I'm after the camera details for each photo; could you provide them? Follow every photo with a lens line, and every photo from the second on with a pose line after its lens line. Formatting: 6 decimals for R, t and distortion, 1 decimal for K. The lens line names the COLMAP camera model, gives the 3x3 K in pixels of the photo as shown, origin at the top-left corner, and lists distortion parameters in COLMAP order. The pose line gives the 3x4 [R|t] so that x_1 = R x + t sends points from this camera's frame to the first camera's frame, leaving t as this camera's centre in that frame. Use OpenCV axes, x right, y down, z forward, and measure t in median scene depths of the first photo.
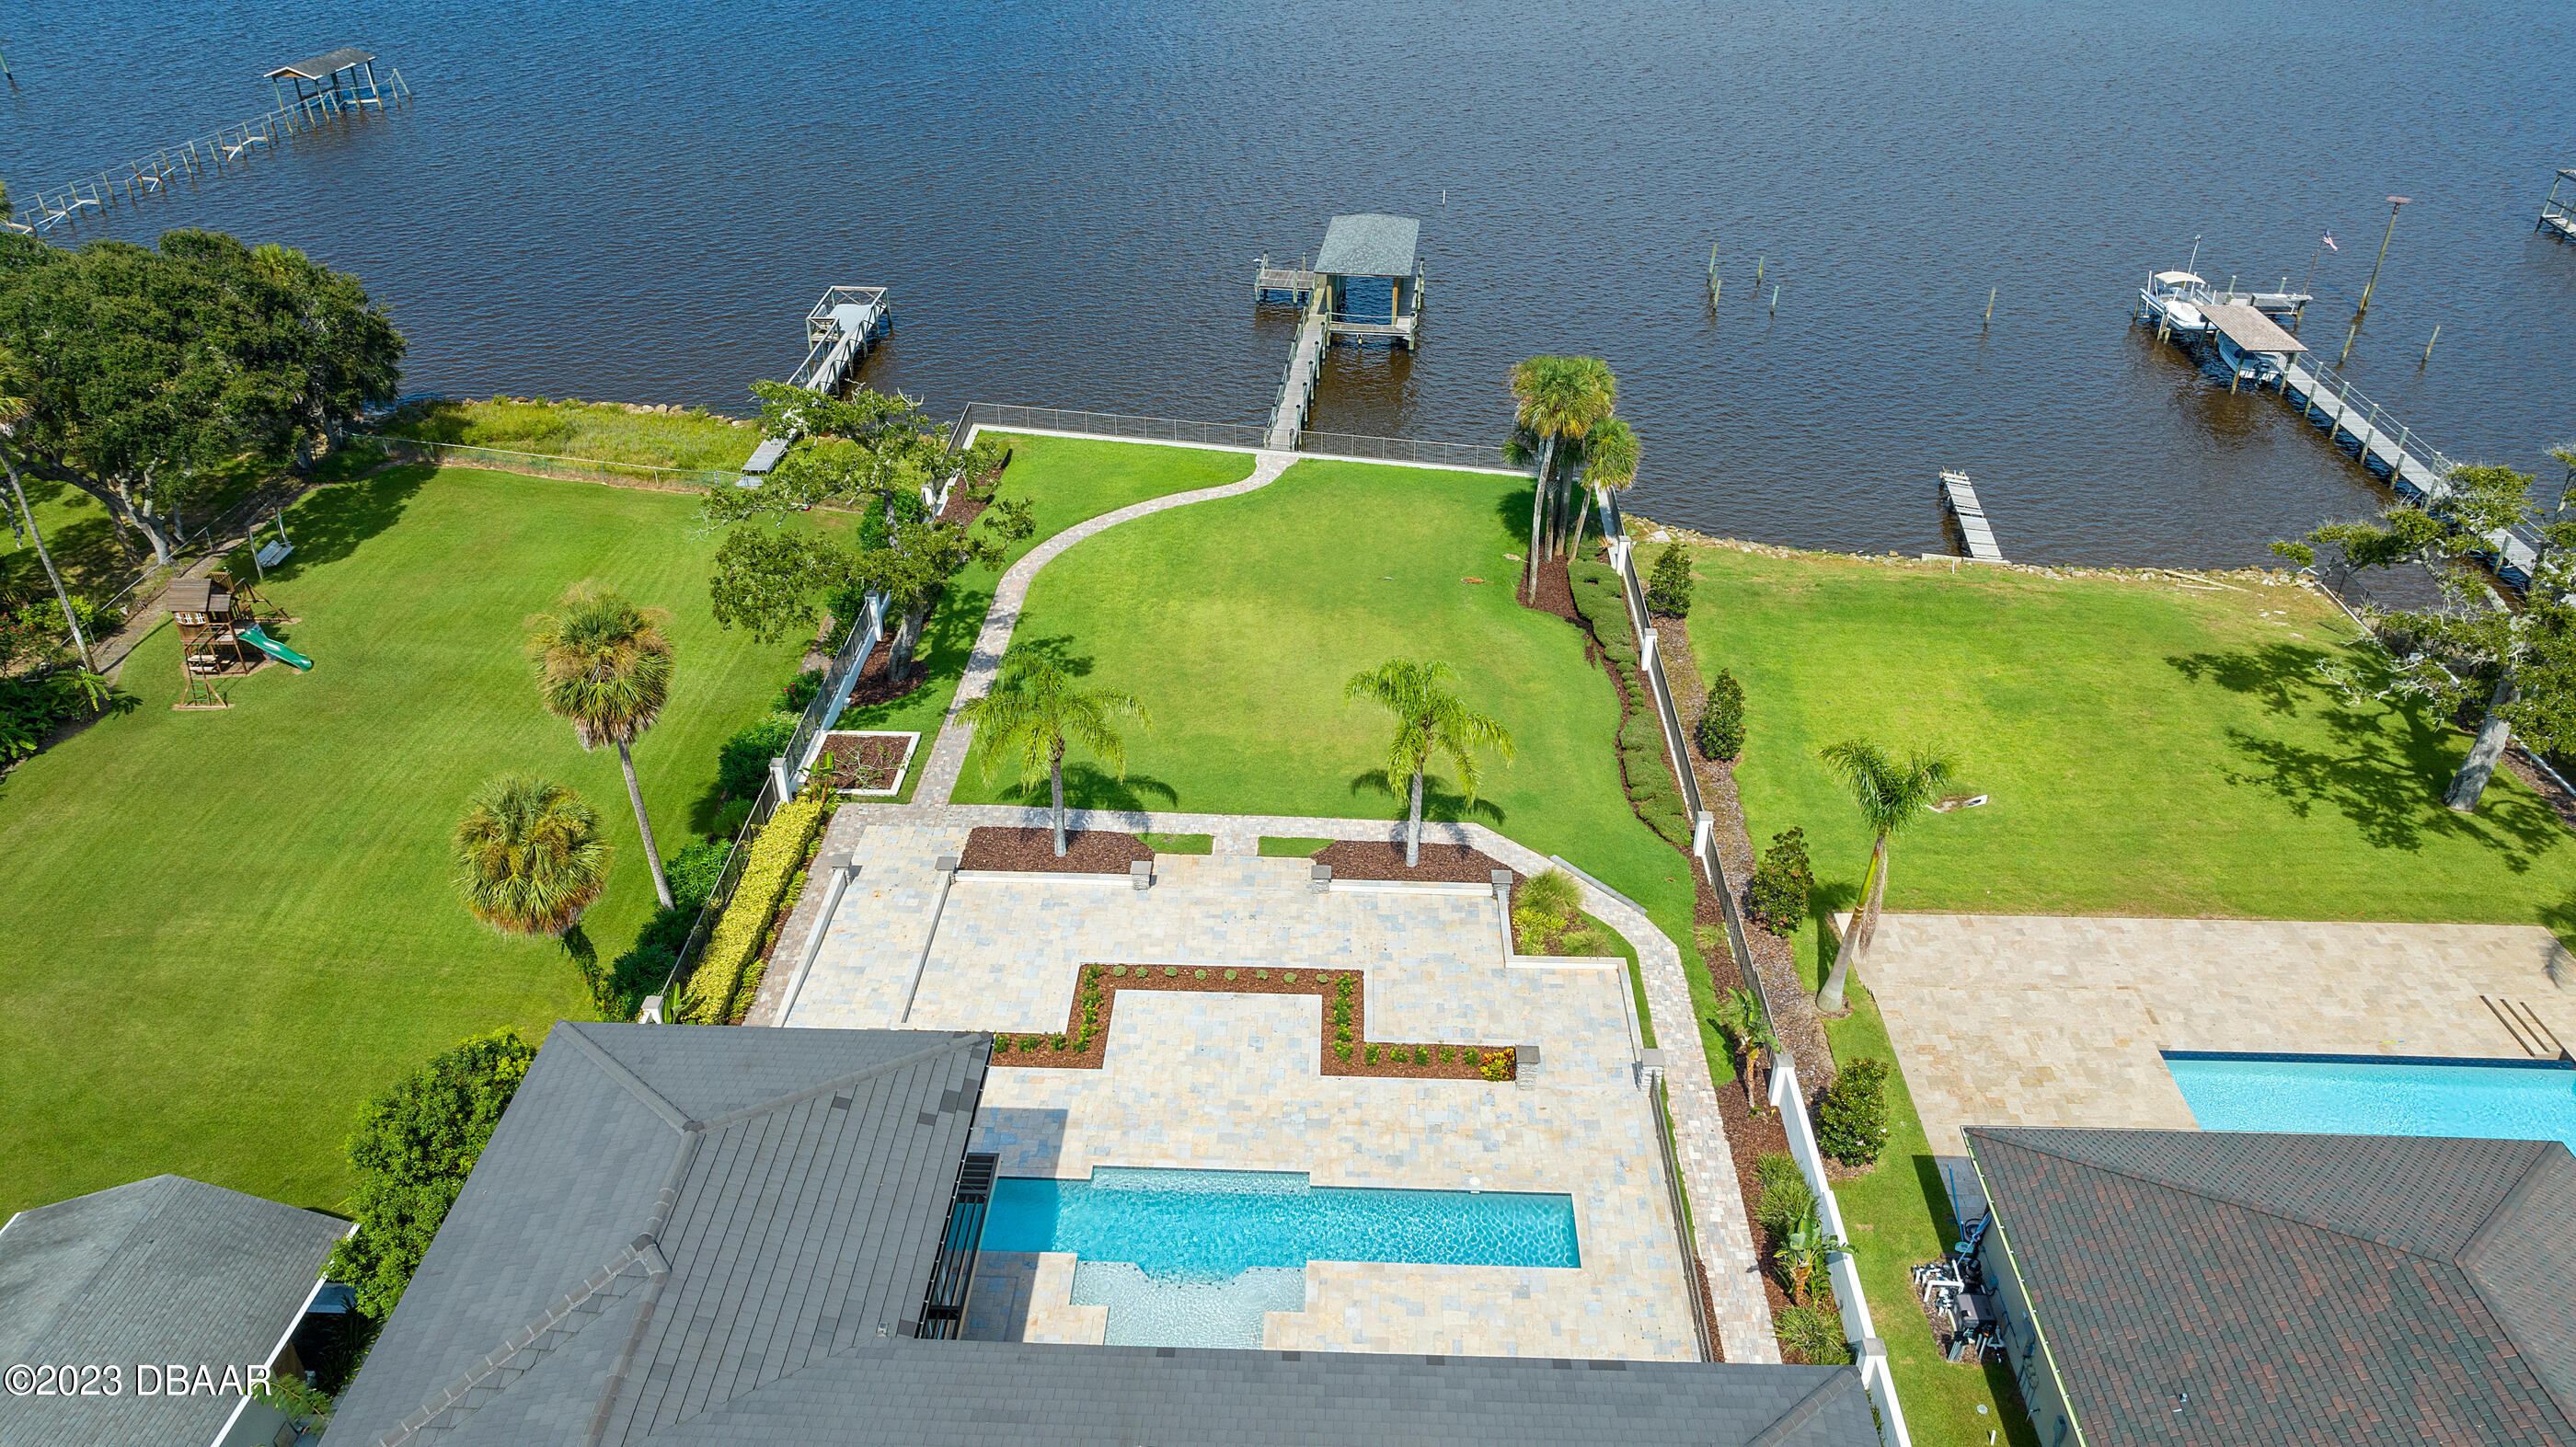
lens RADIAL K [[1809.3, 0, 1292.8], [0, 1809.3, 721.0], [0, 0, 1]] dist [-0.019843, -0.001719]
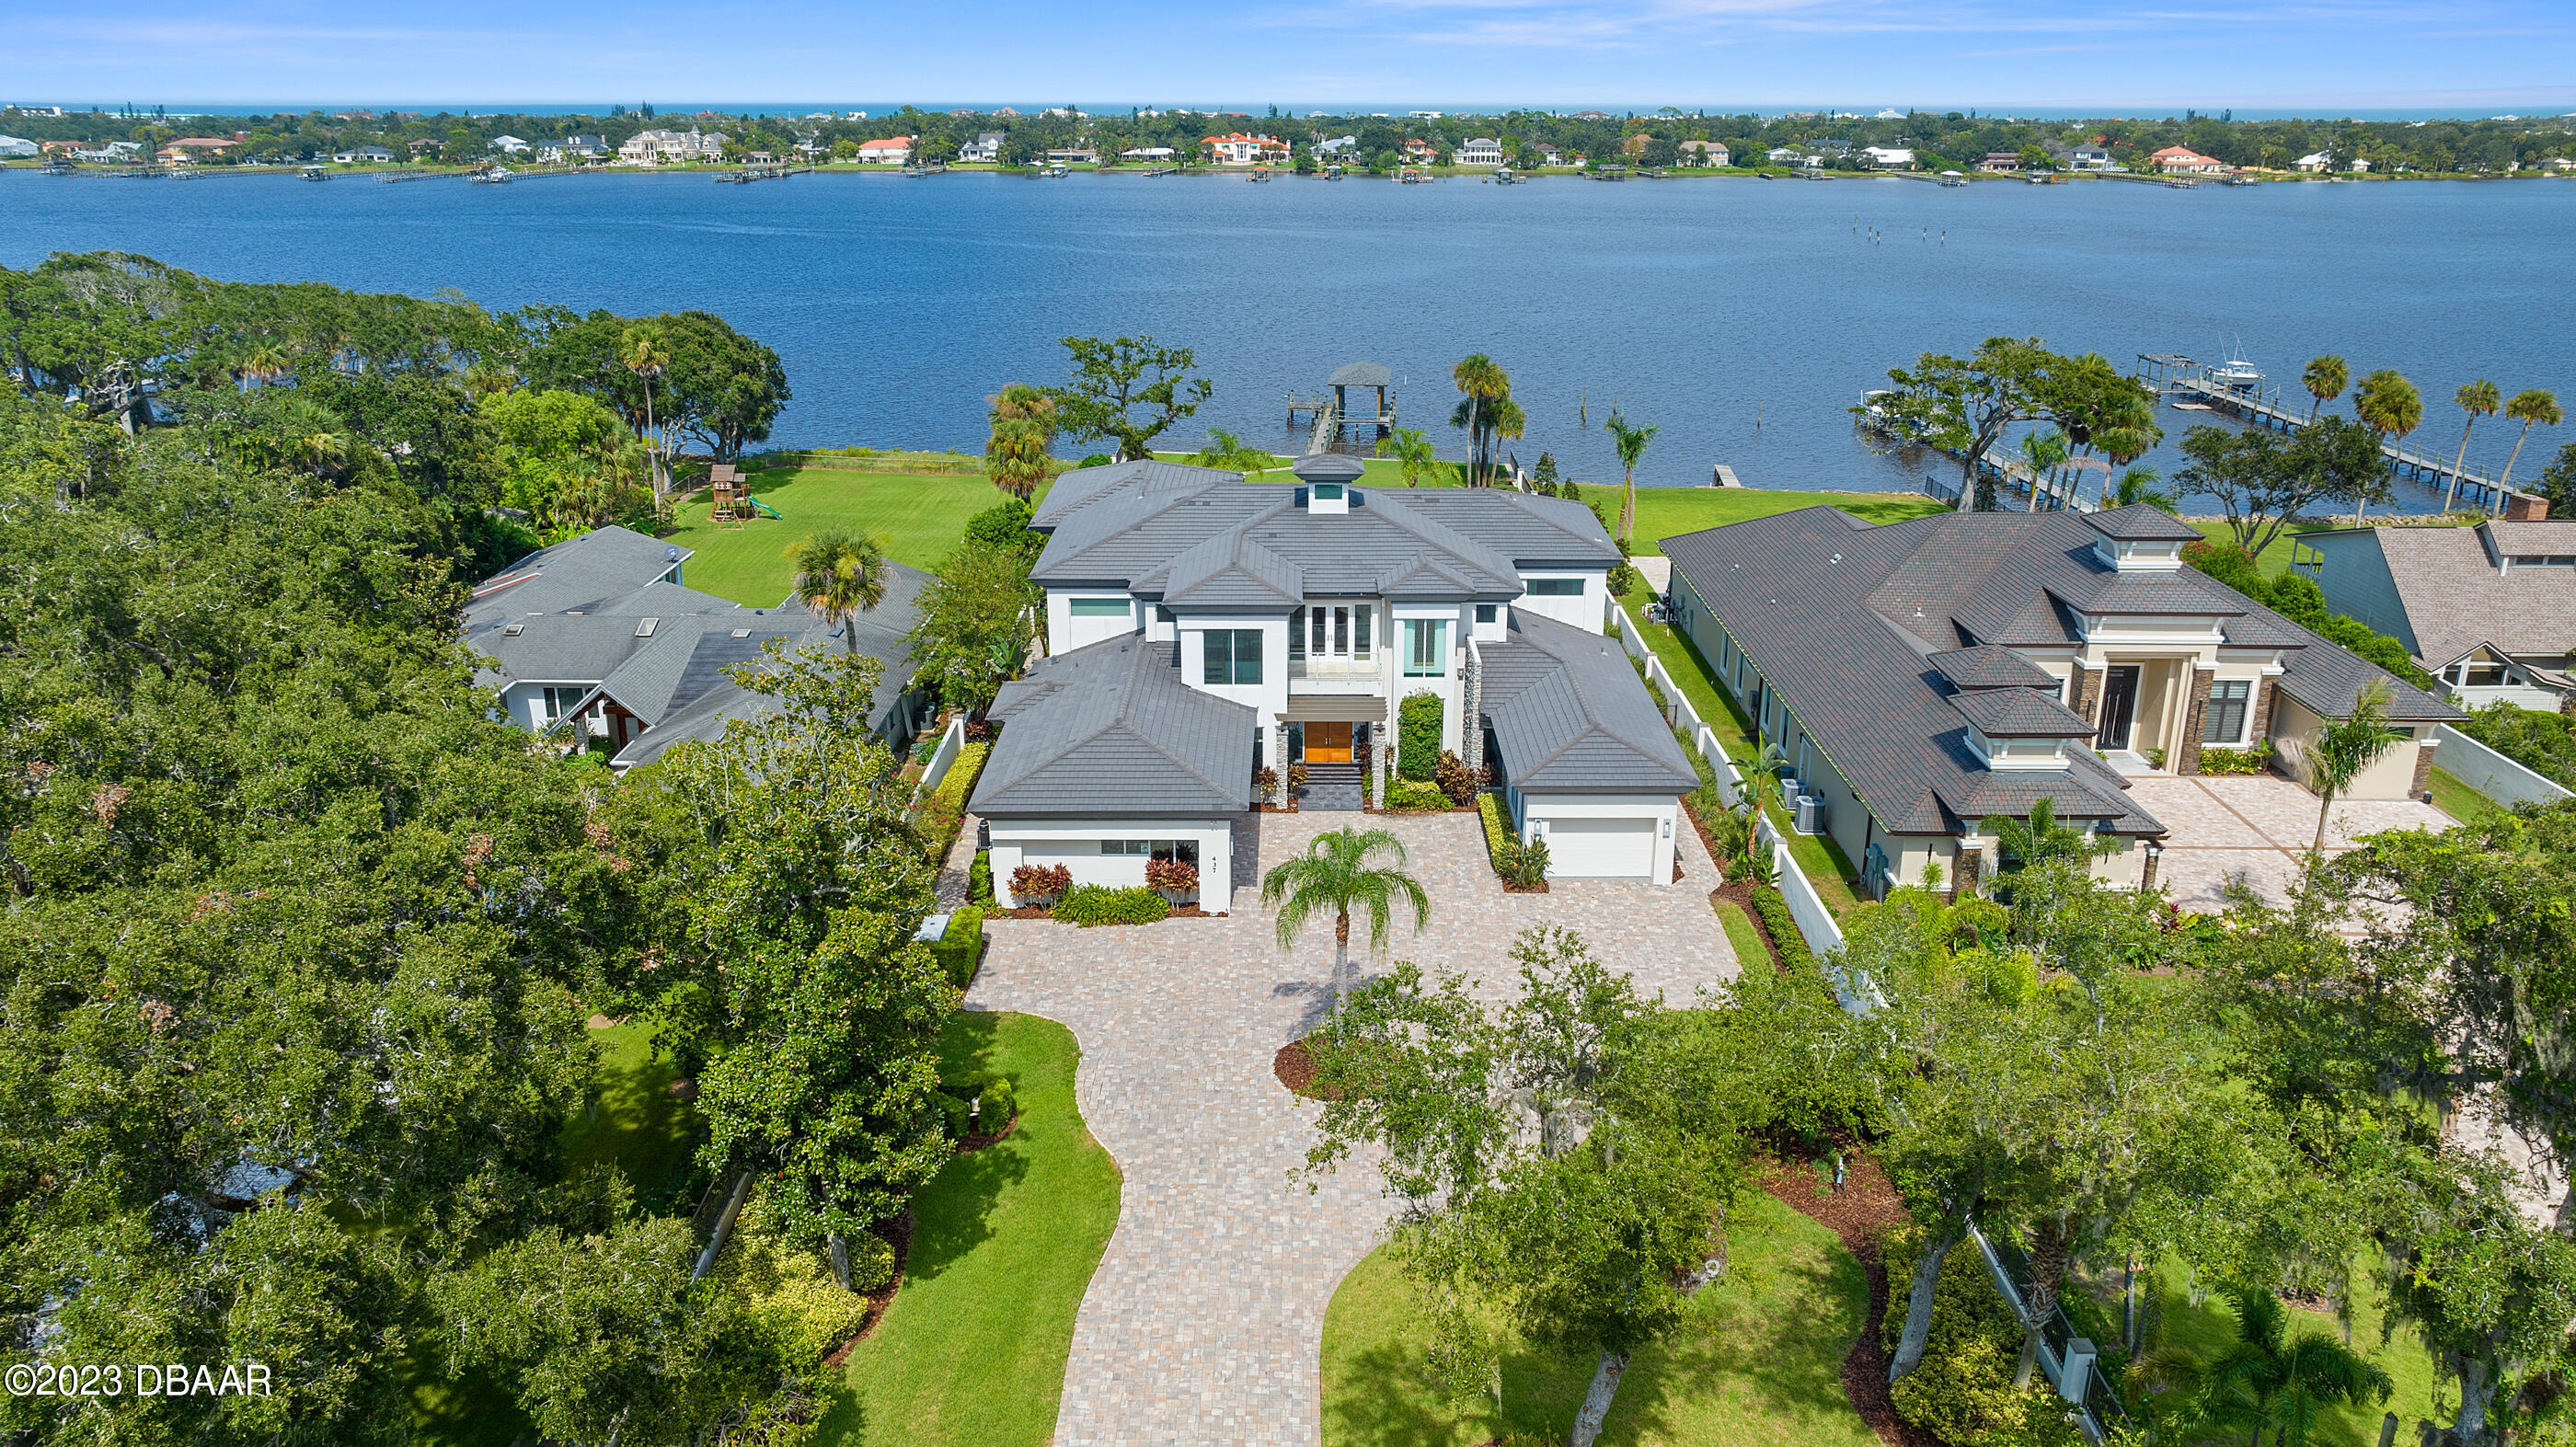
lens RADIAL K [[1870.8, 0, 1286.0], [0, 1870.8, 742.6], [0, 0, 1]] dist [-0.007994, -0.005506]
pose [[0.999634, -0.012809, 0.023834, -0.137797], [0.017702, 0.975780, -0.218037, 0.846788], [-0.020463, 0.218379, 0.975649, -1.080198]]
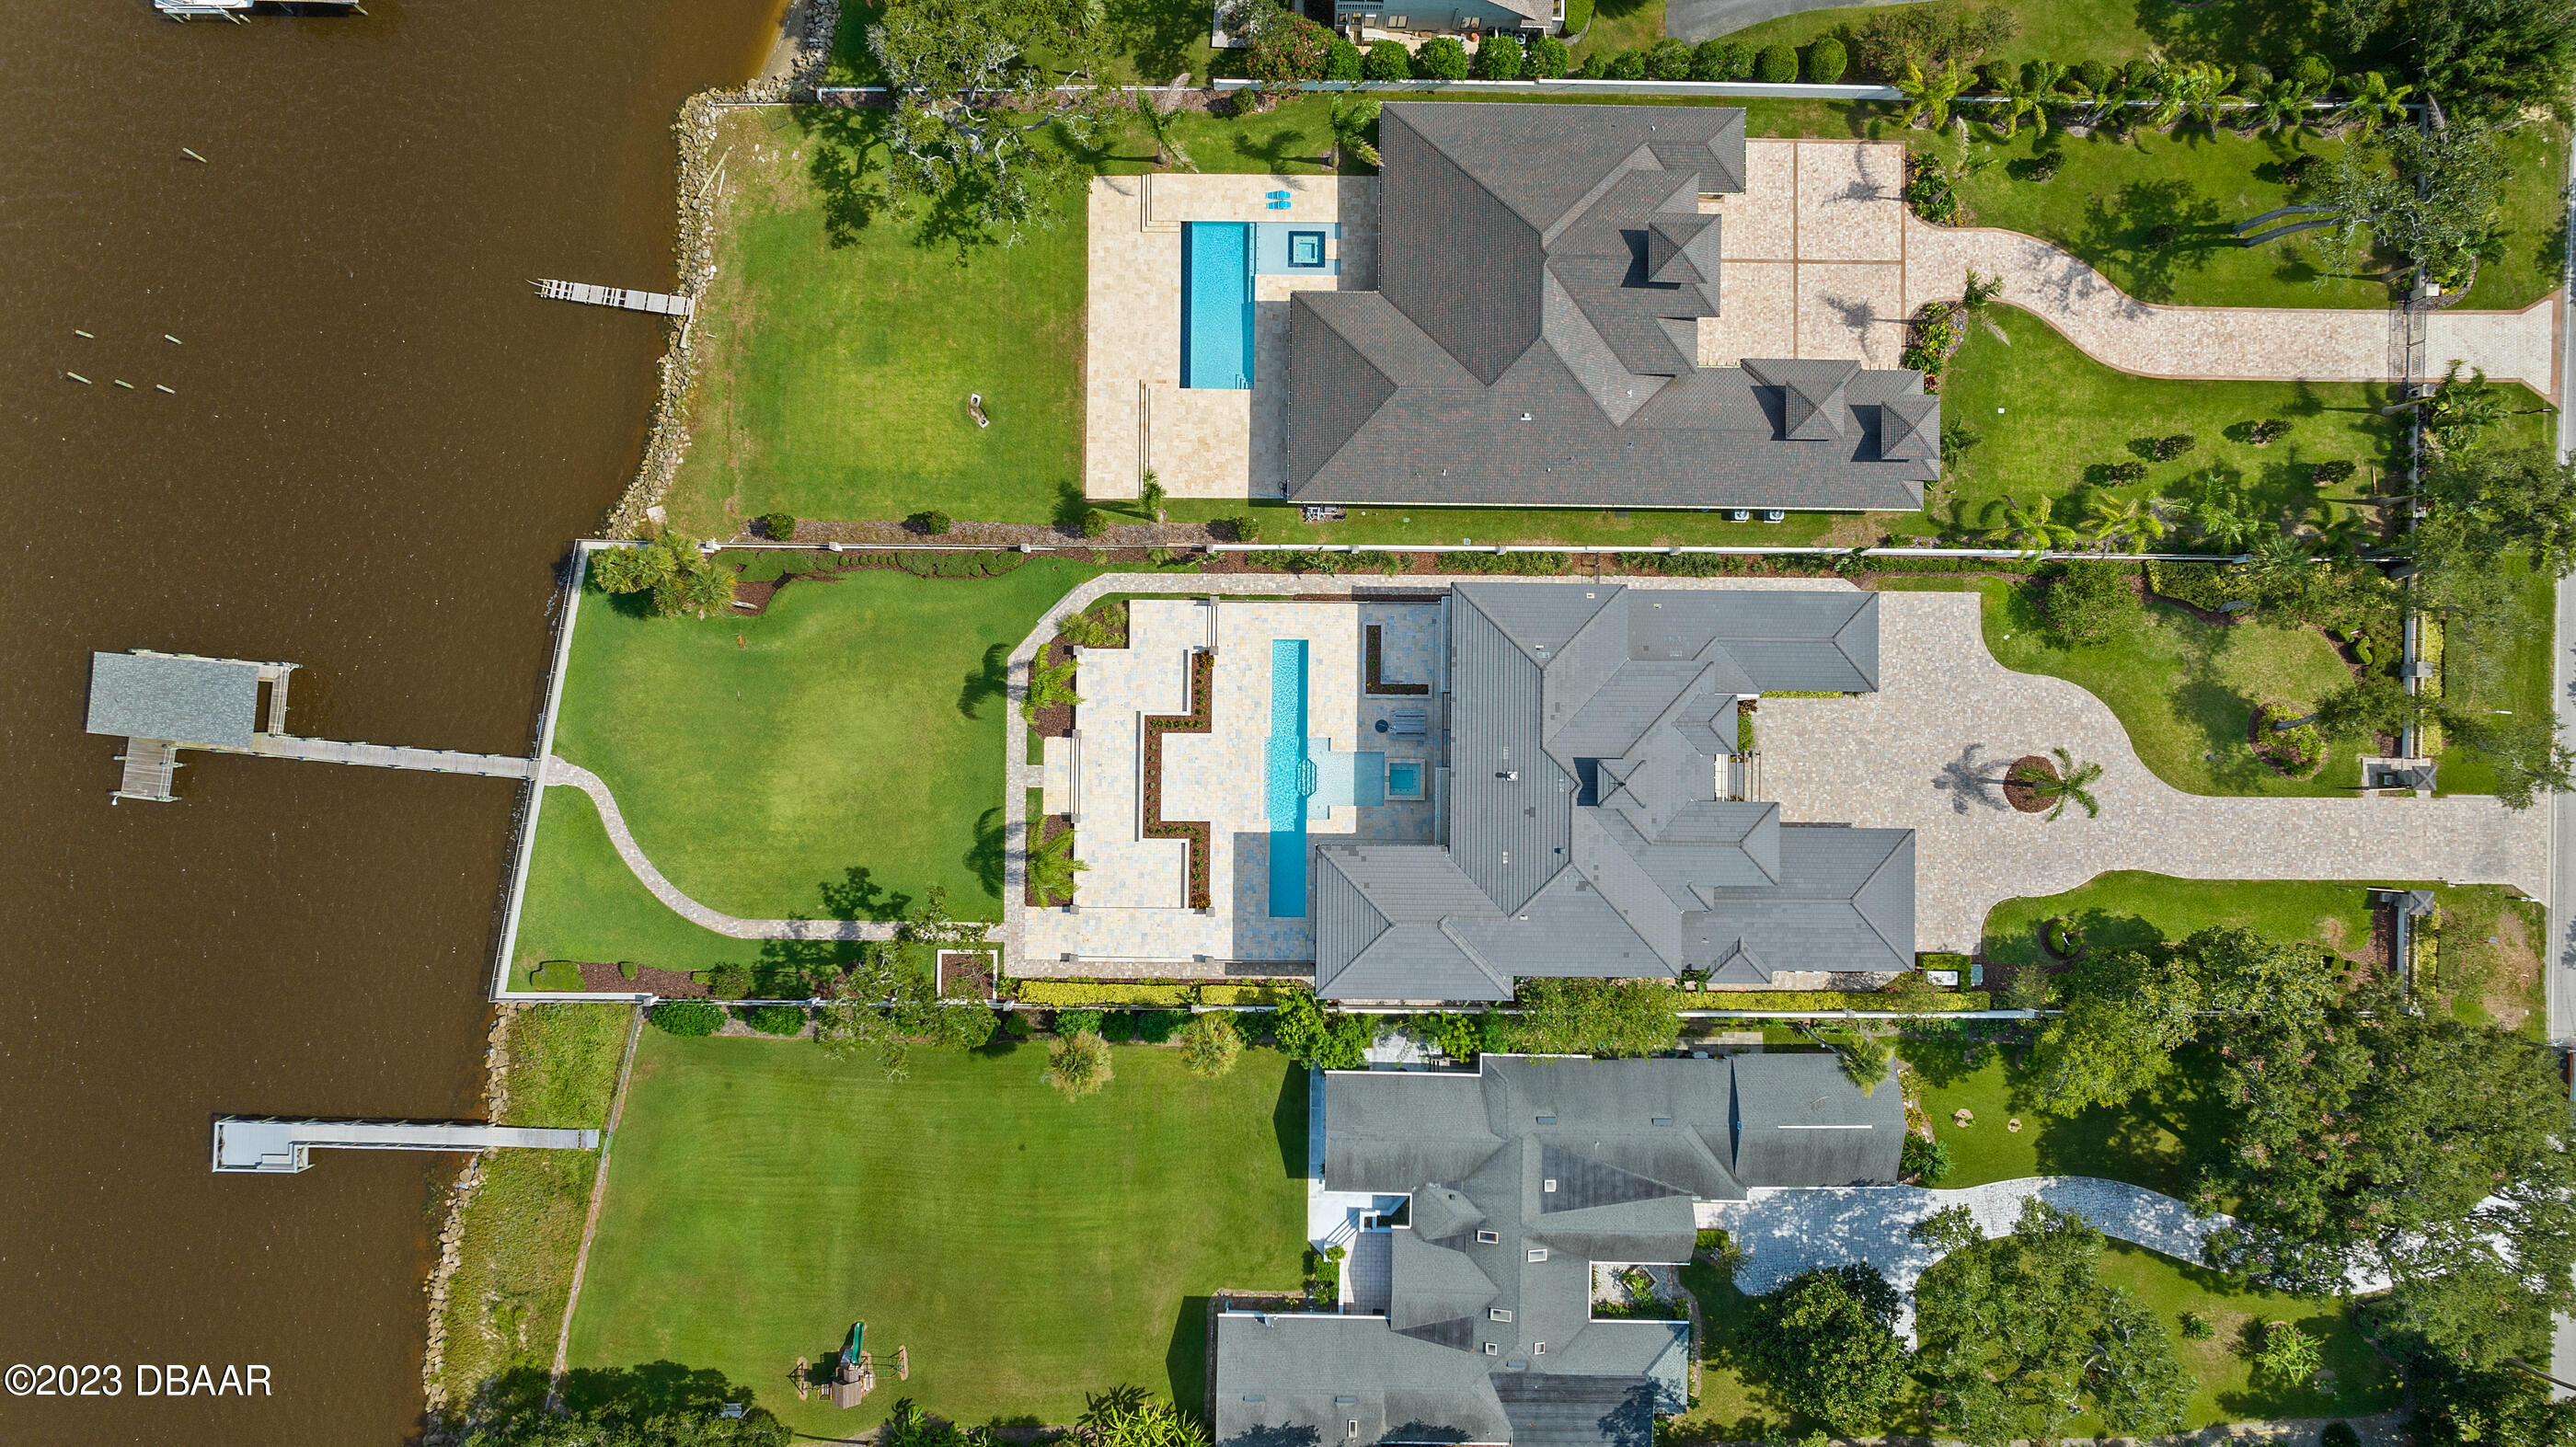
lens RADIAL K [[1806.7, 0, 1288.2], [0, 1806.7, 747.0], [0, 0, 1]] dist [-0.012146, -0.002575]
pose [[-0.023114, -0.999708, 0.007116, -0.023431], [0.511480, -0.005709, 0.859276, -1.864096], [-0.858984, 0.023501, 0.511462, -0.358149]]
